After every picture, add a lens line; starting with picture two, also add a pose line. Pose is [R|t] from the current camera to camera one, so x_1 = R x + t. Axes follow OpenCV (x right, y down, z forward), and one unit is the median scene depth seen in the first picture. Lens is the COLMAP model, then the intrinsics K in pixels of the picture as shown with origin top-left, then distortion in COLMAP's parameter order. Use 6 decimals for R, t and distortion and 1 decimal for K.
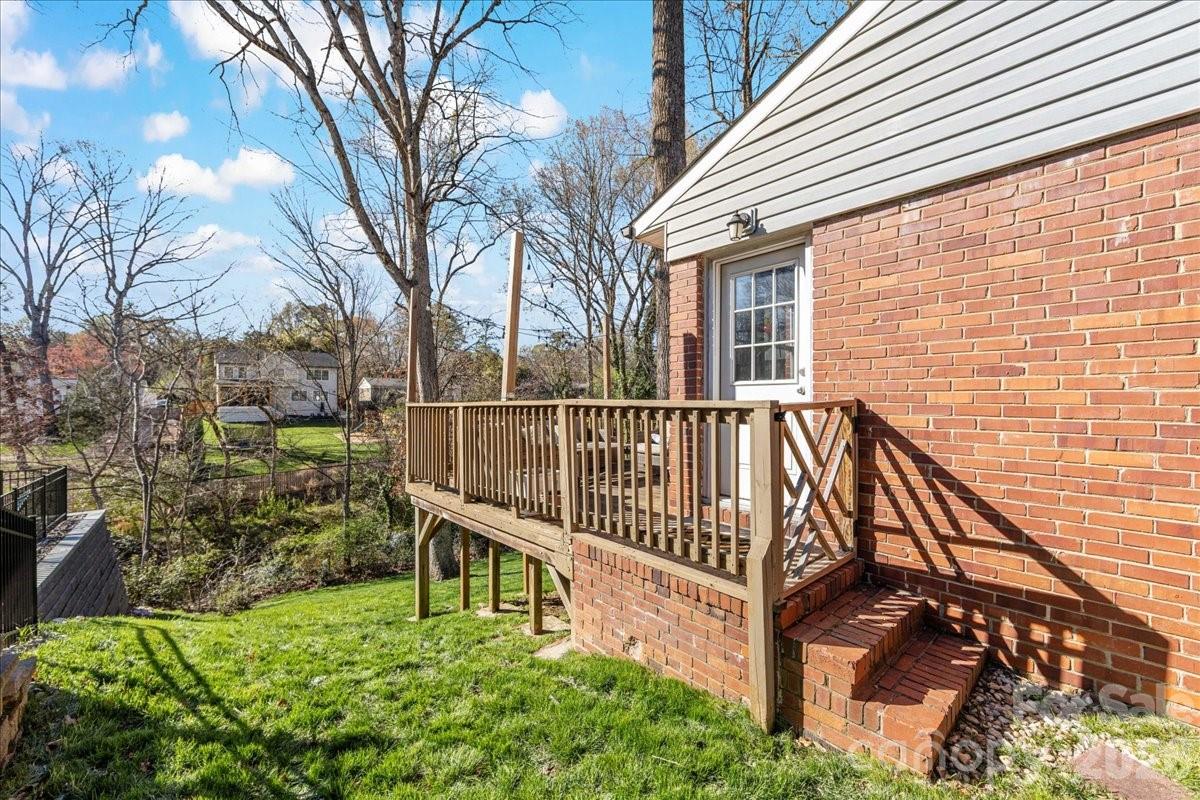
lens RADIAL K [[469.2, 0, 600.0], [0, 469.2, 401.6], [0, 0, 1]] dist [-0.001686, -0.001052]
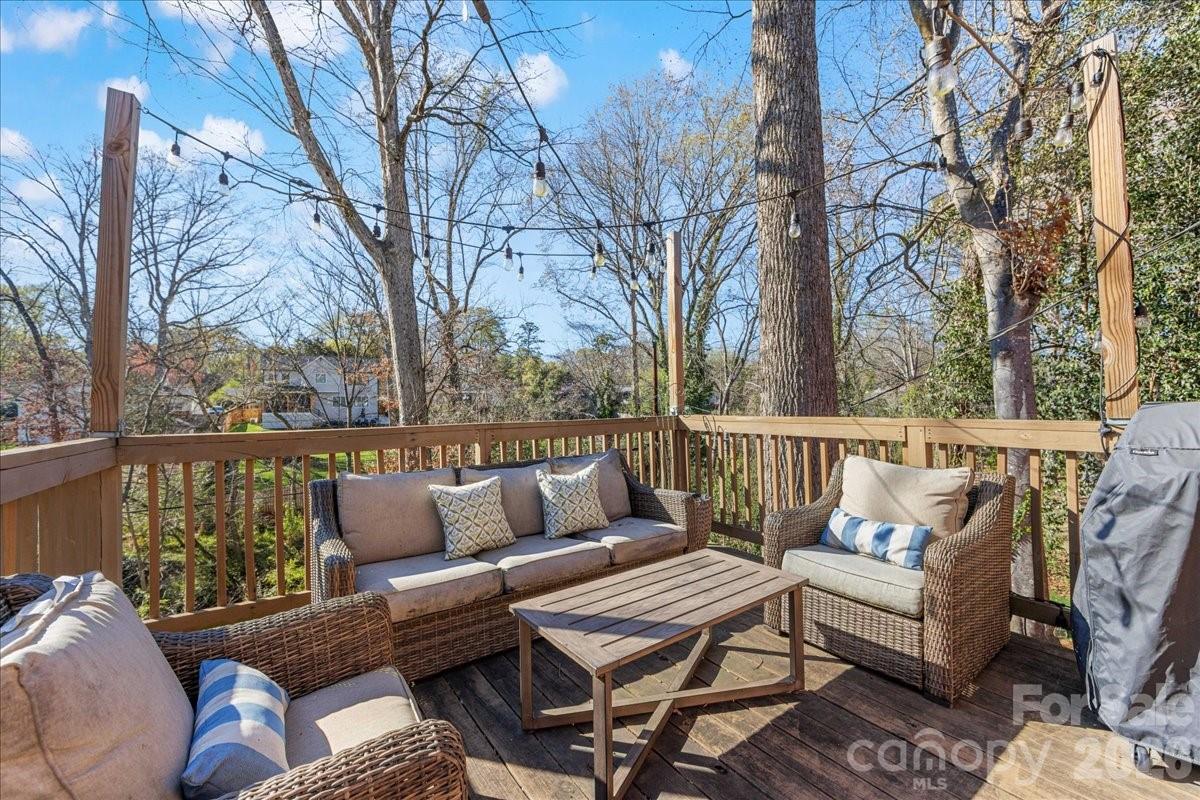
lens RADIAL K [[469.2, 0, 600.9], [0, 469.2, 403.9], [0, 0, 1]] dist [-0.001686, -0.001052]
pose [[0.995666, -0.004100, -0.092913, -0.003842], [0.003709, 0.999984, -0.004386, -0.002721], [0.092929, 0.004022, 0.995665, 0.124131]]
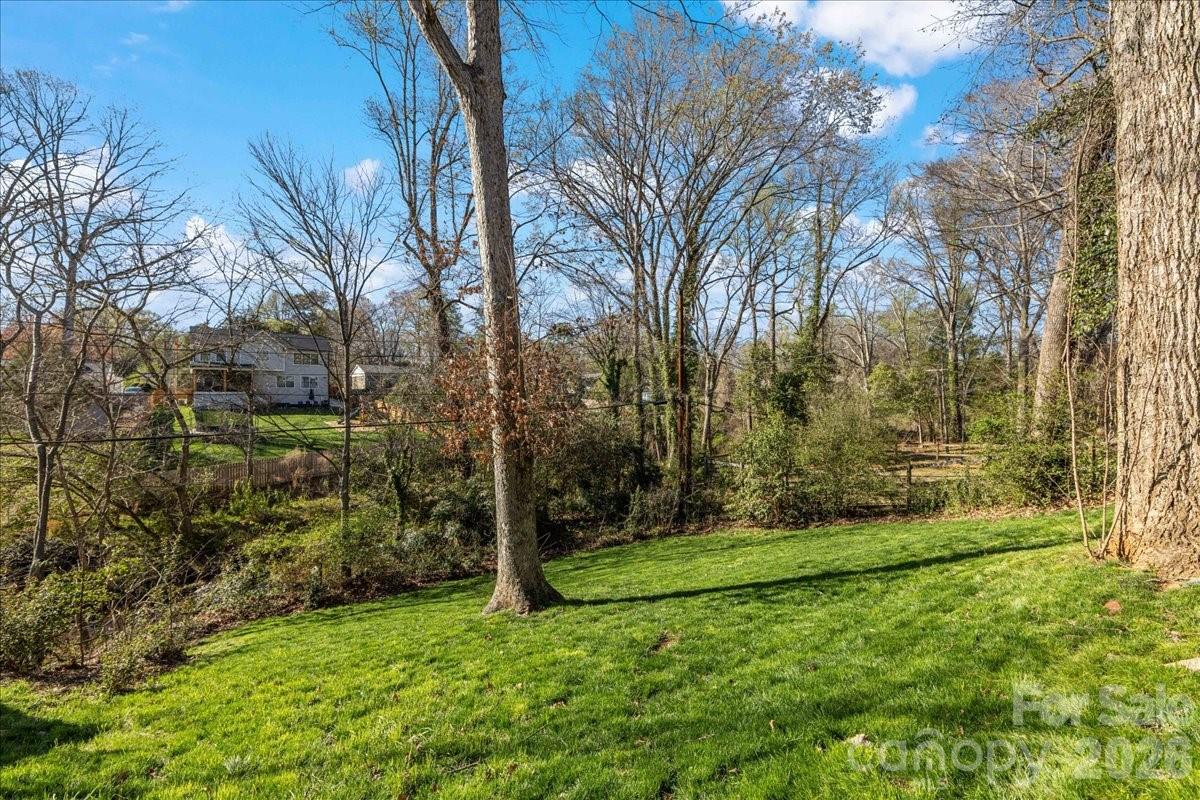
lens RADIAL K [[469.2, 0, 600.2], [0, 469.2, 402.2], [0, 0, 1]] dist [-0.001686, -0.001052]
pose [[0.999860, -0.002720, 0.016513, -0.101226], [0.002675, 0.999993, 0.002766, 0.051164], [-0.016520, -0.002722, 0.999860, 0.173199]]
